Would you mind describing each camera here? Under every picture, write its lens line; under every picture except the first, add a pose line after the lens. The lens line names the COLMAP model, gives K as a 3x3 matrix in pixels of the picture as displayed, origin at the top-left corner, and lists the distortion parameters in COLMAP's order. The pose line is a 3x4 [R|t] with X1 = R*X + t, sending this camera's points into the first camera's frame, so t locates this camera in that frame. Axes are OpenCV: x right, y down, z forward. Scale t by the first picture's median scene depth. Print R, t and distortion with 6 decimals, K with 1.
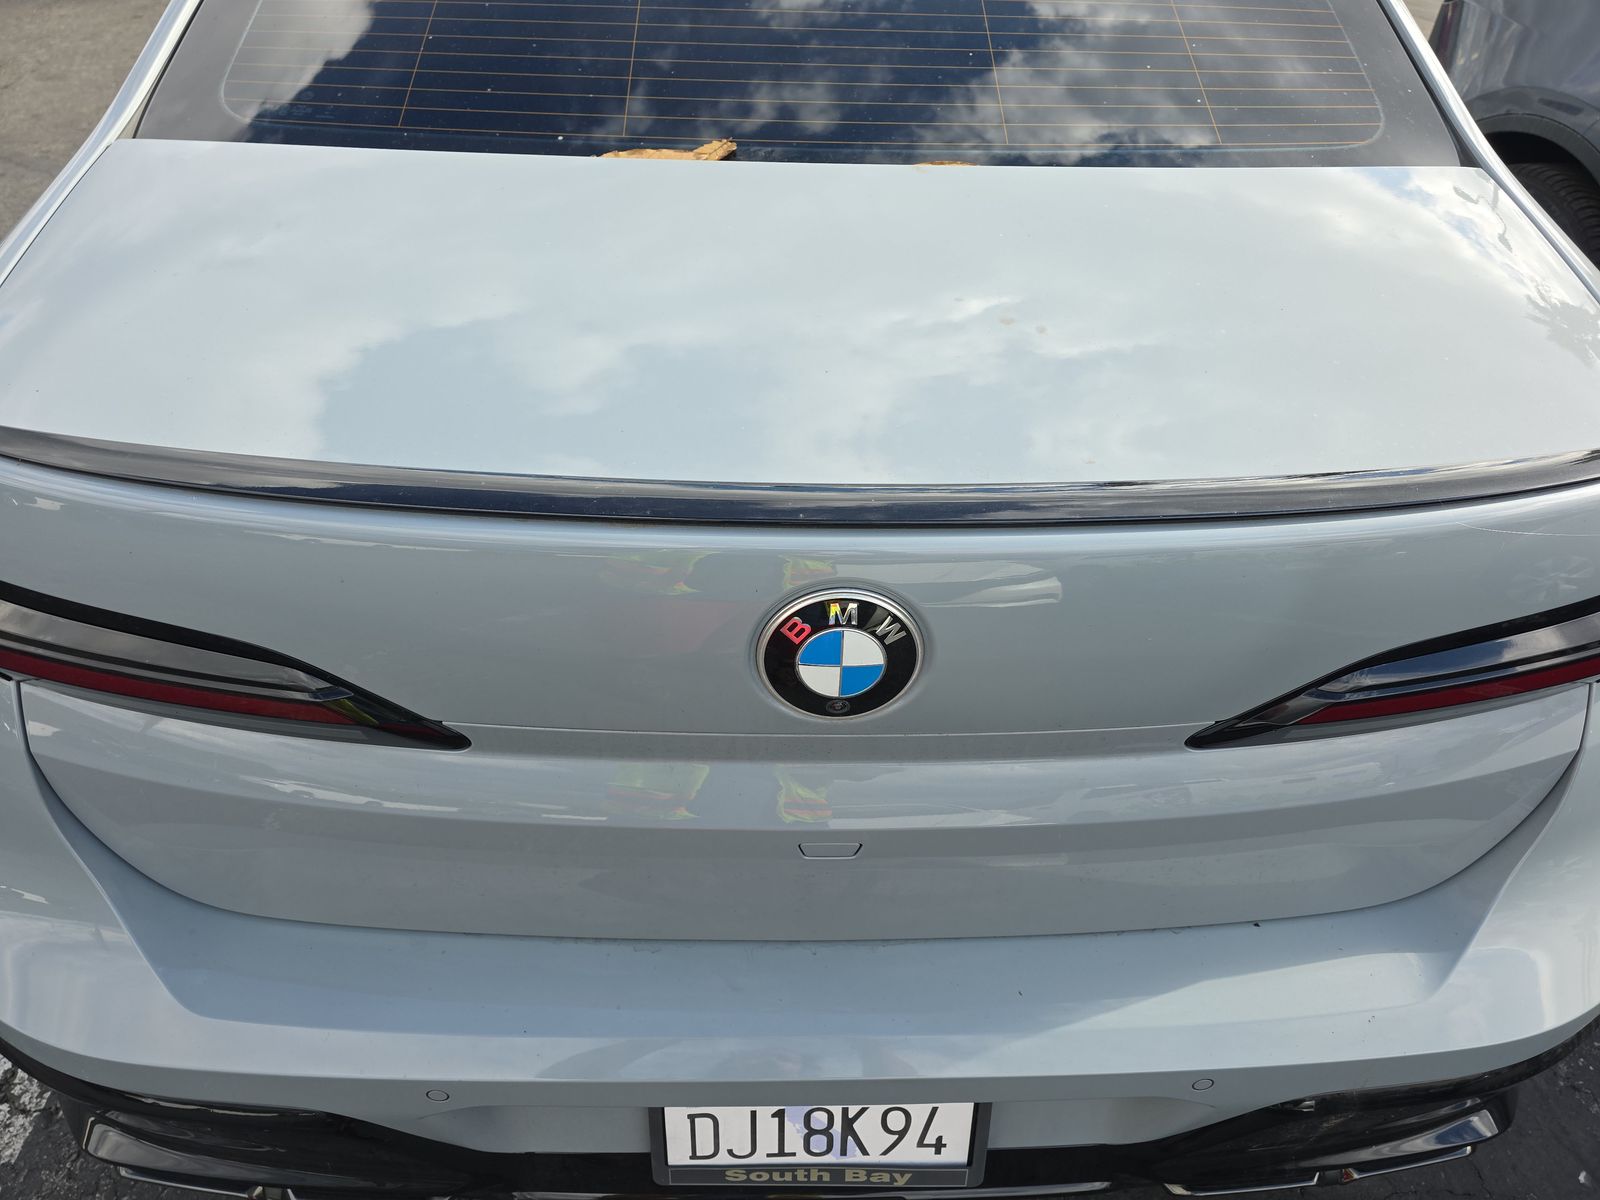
lens RADIAL K [[1068.6, 0, 803.5], [0, 1068.6, 602.4], [0, 0, 1]] dist [0.032546, -0.033489]
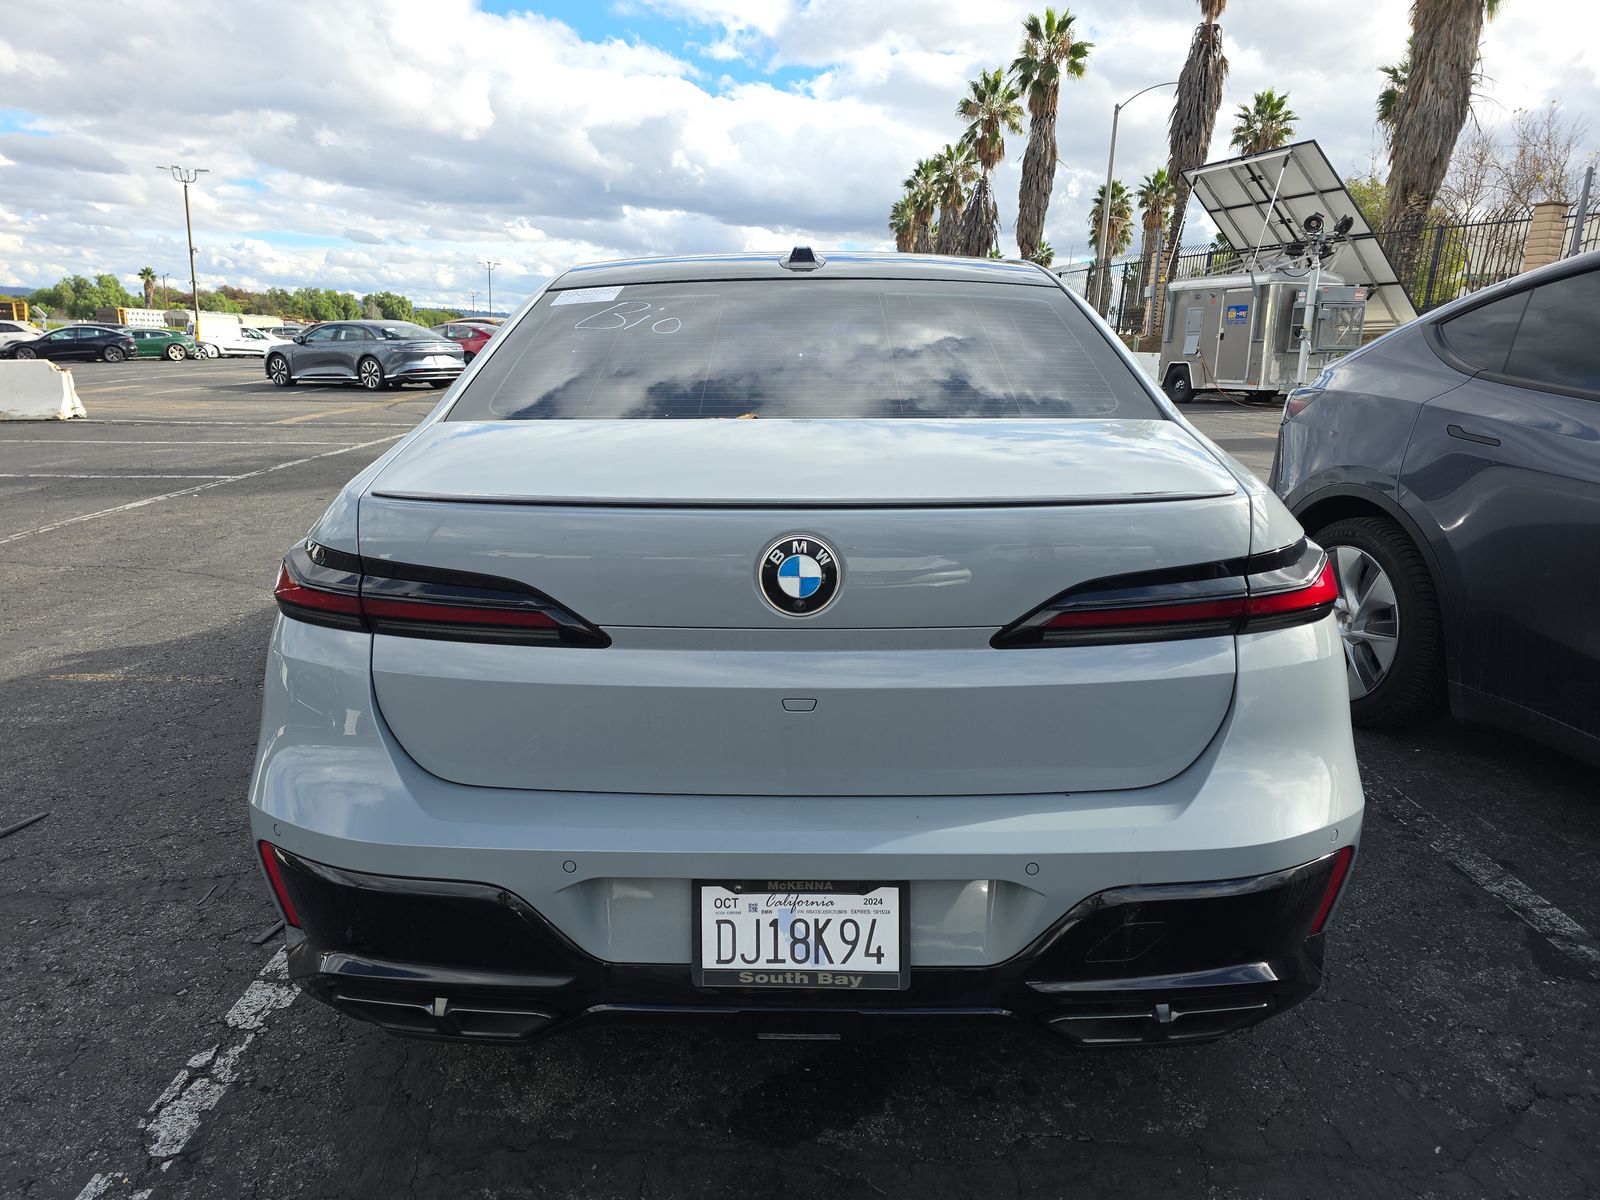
lens RADIAL K [[1068.6, 0, 786.9], [0, 1068.6, 612.7], [0, 0, 1]] dist [0.032546, -0.033489]
pose [[0.998245, -0.017456, -0.056594, 0.089912], [-0.007196, 0.912751, -0.408452, 0.685393], [0.058786, 0.408143, 0.911023, -0.590161]]
